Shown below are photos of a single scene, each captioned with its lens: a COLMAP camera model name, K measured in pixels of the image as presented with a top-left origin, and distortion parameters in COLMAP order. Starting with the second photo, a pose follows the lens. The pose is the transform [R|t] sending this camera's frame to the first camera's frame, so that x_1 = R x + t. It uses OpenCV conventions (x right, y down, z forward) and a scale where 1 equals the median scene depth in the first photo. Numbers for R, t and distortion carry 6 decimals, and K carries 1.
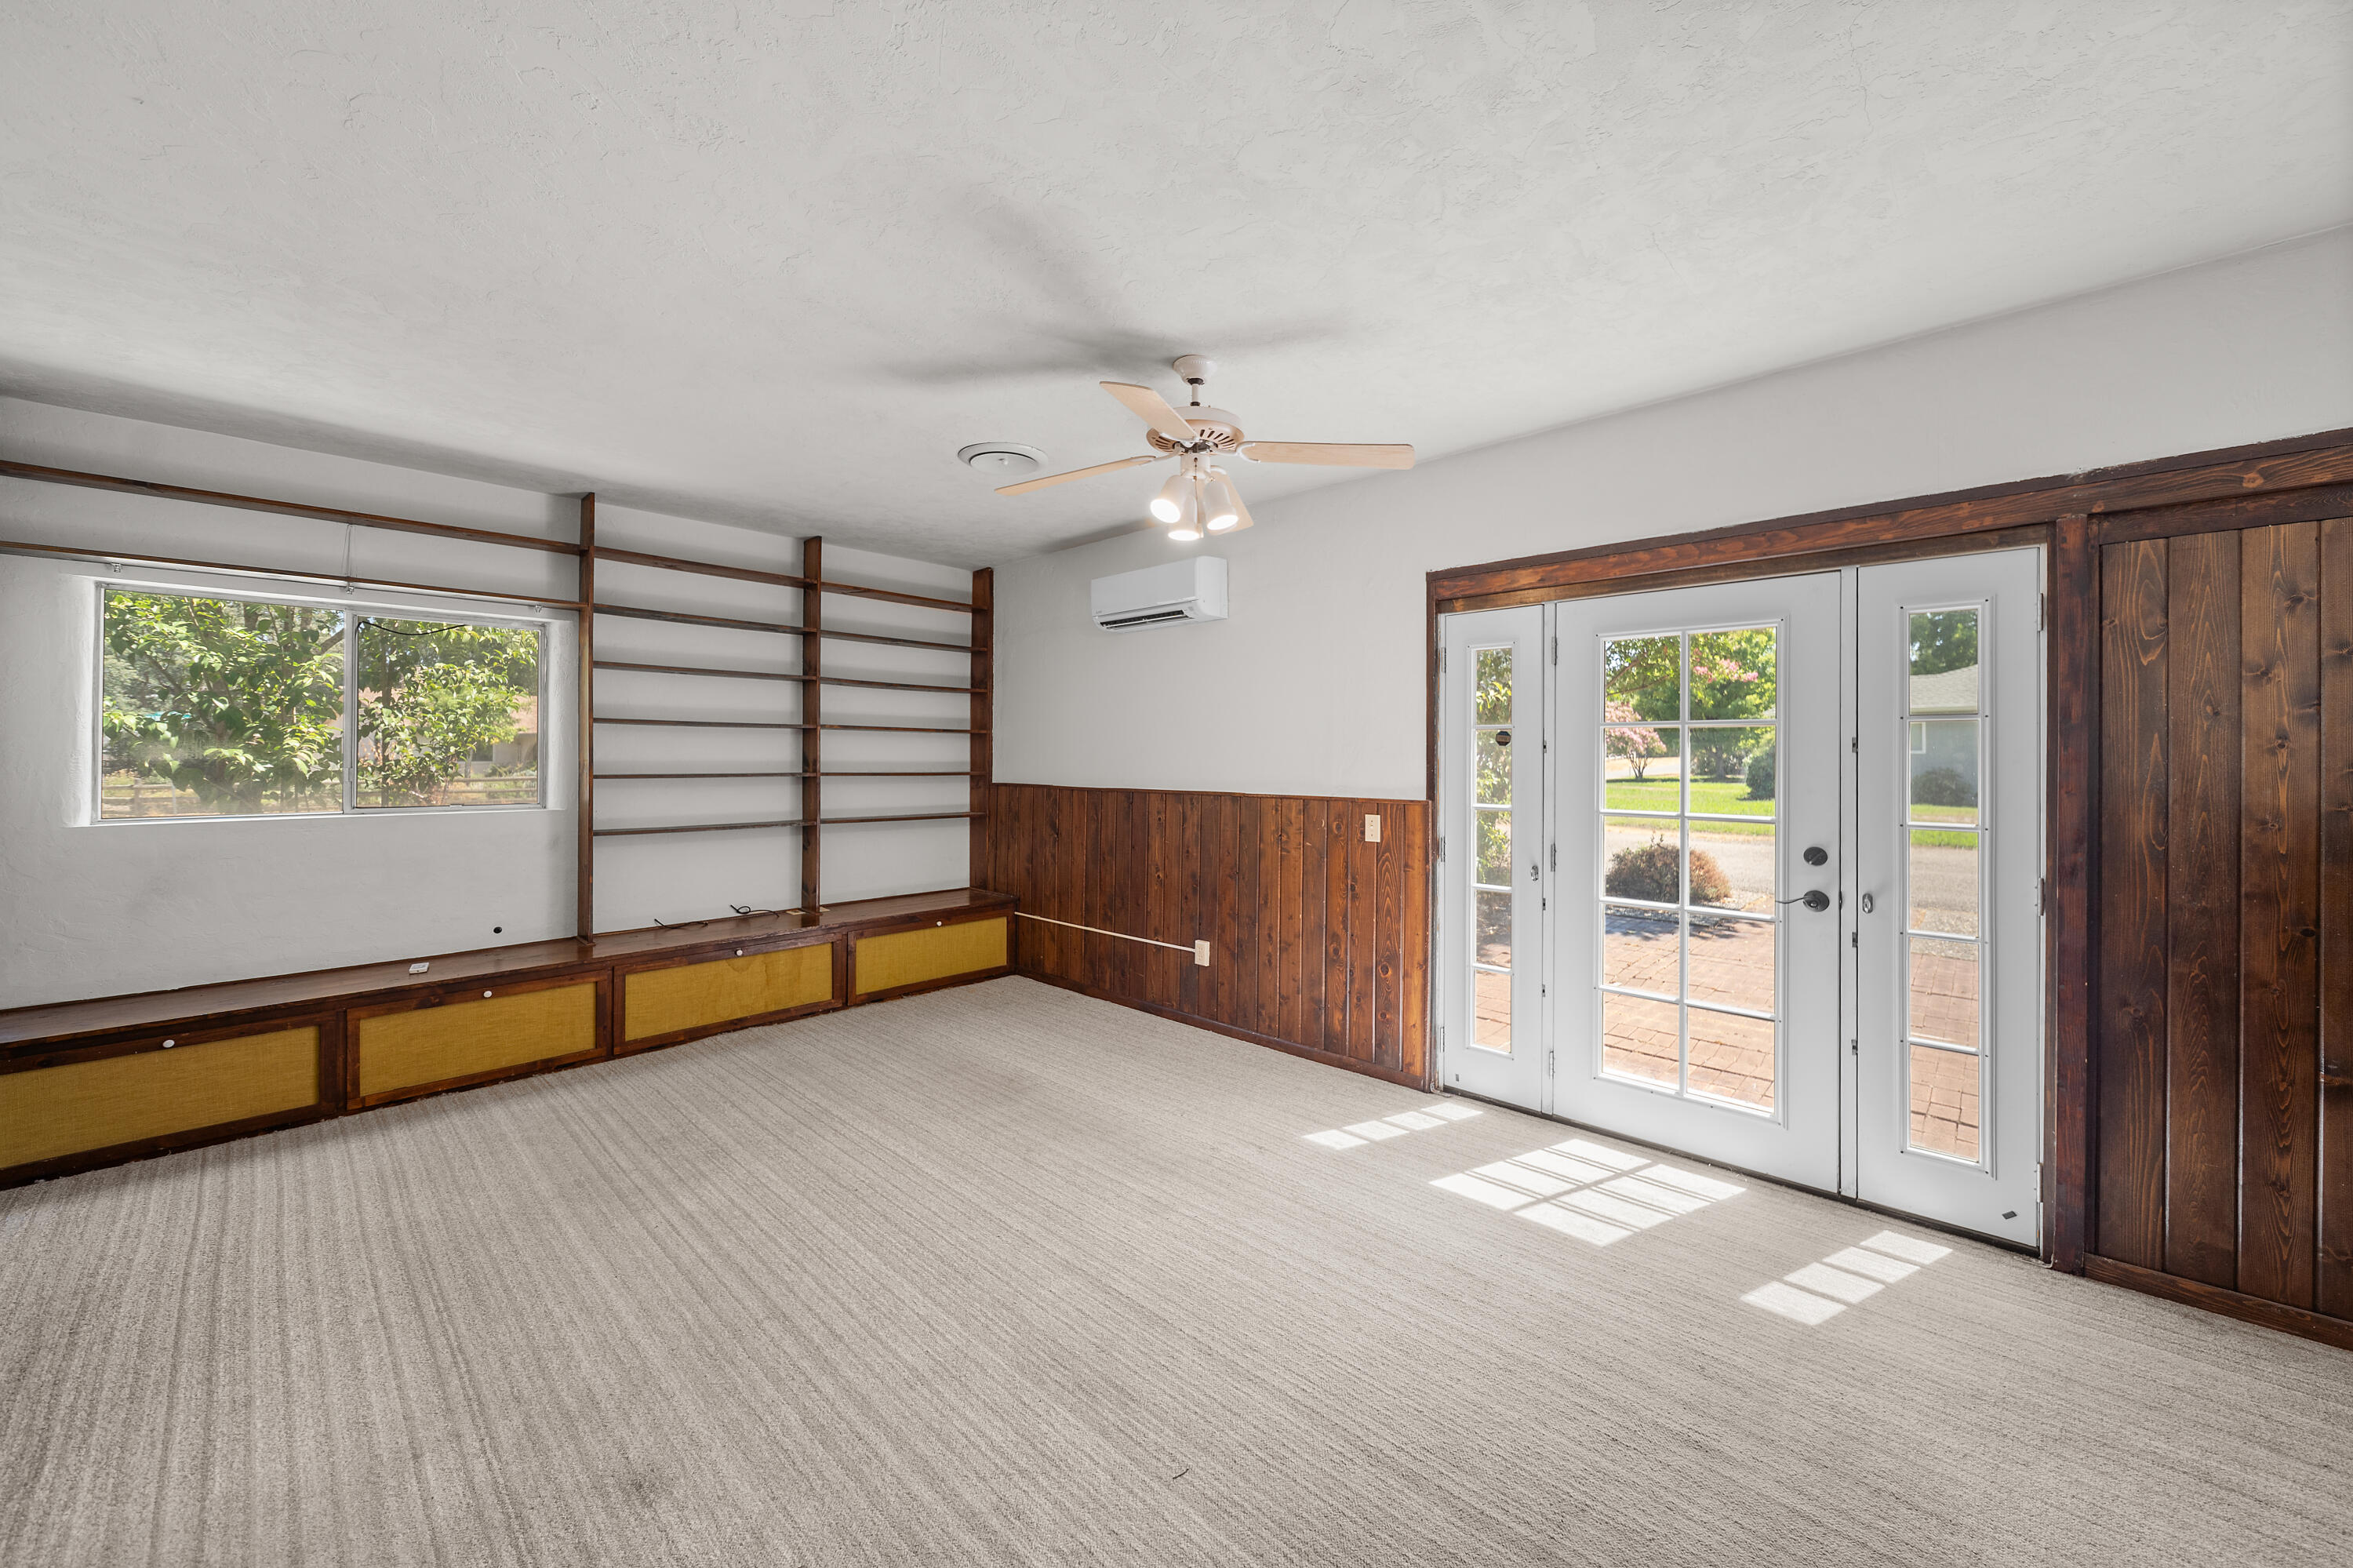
lens RADIAL K [[888.1, 0, 1271.3], [0, 888.1, 749.1], [0, 0, 1]] dist [-0.003366, 0.000041]
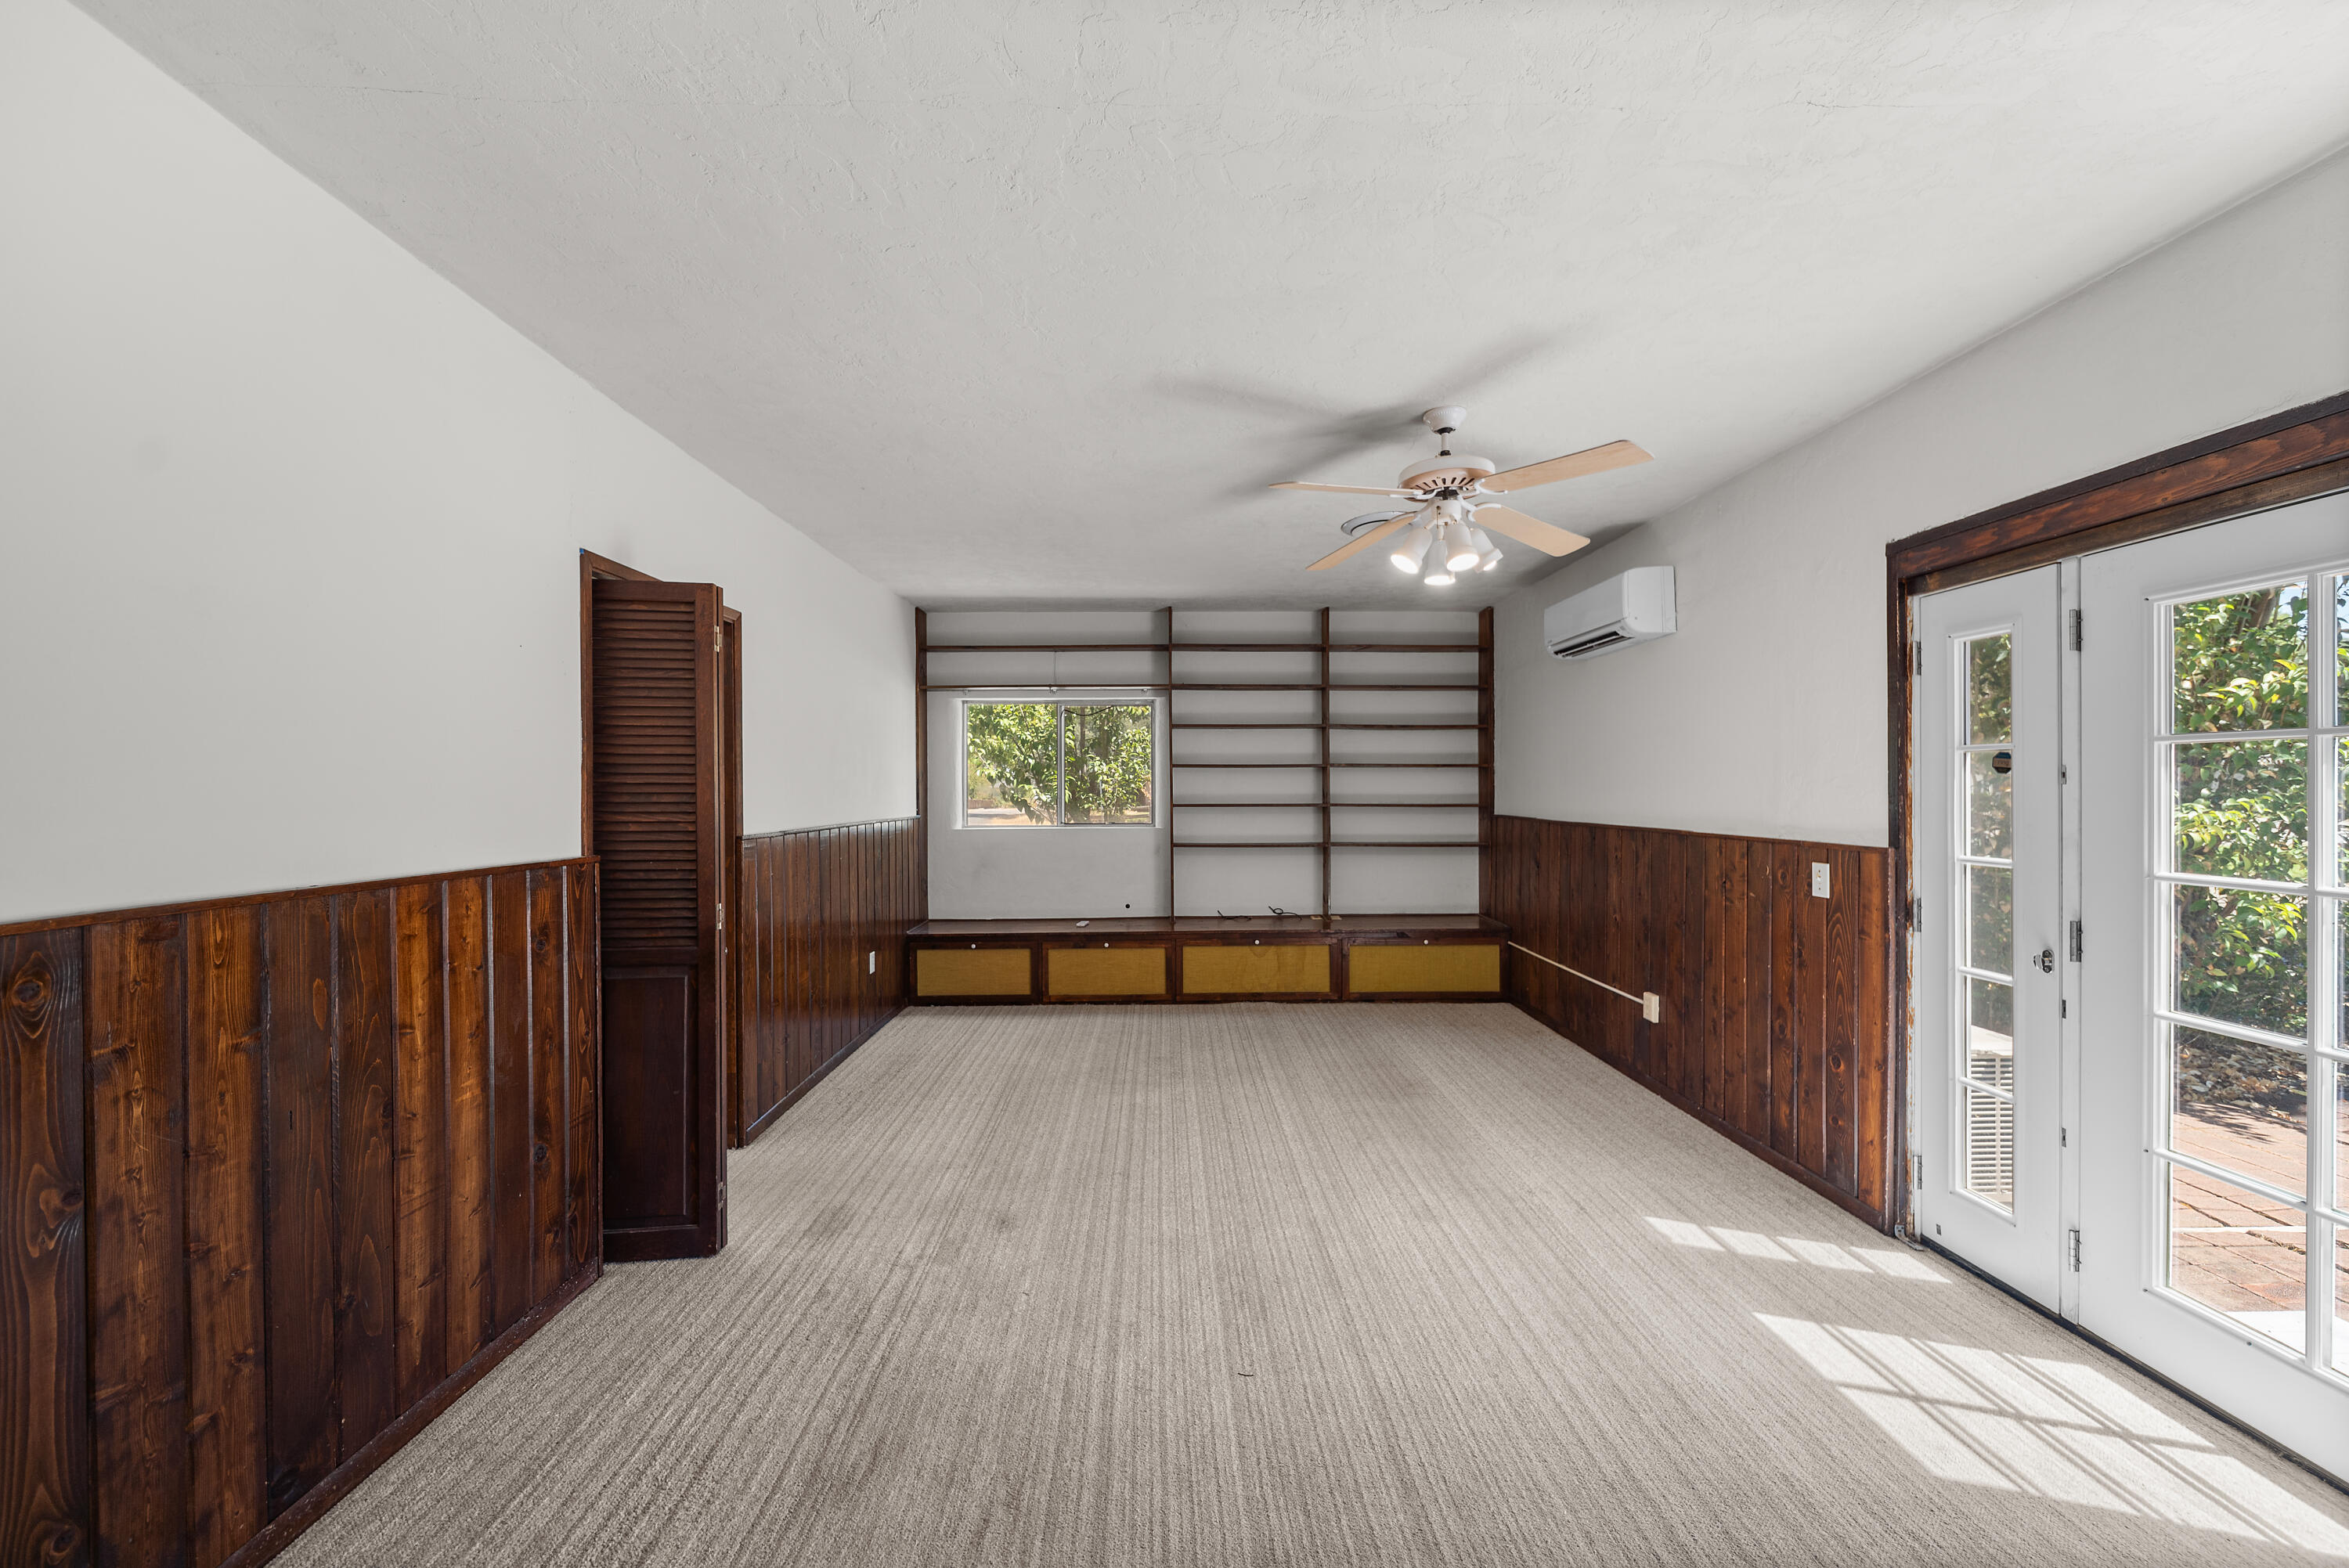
lens RADIAL K [[886.5, 0, 1160.1], [0, 886.5, 783.2], [0, 0, 1]] dist [-0.003366, 0.000041]
pose [[0.663904, -0.008868, -0.747765, 0.325351], [0.011928, 0.999928, -0.001268, -0.003208], [0.747722, -0.008078, 0.663962, 0.042090]]
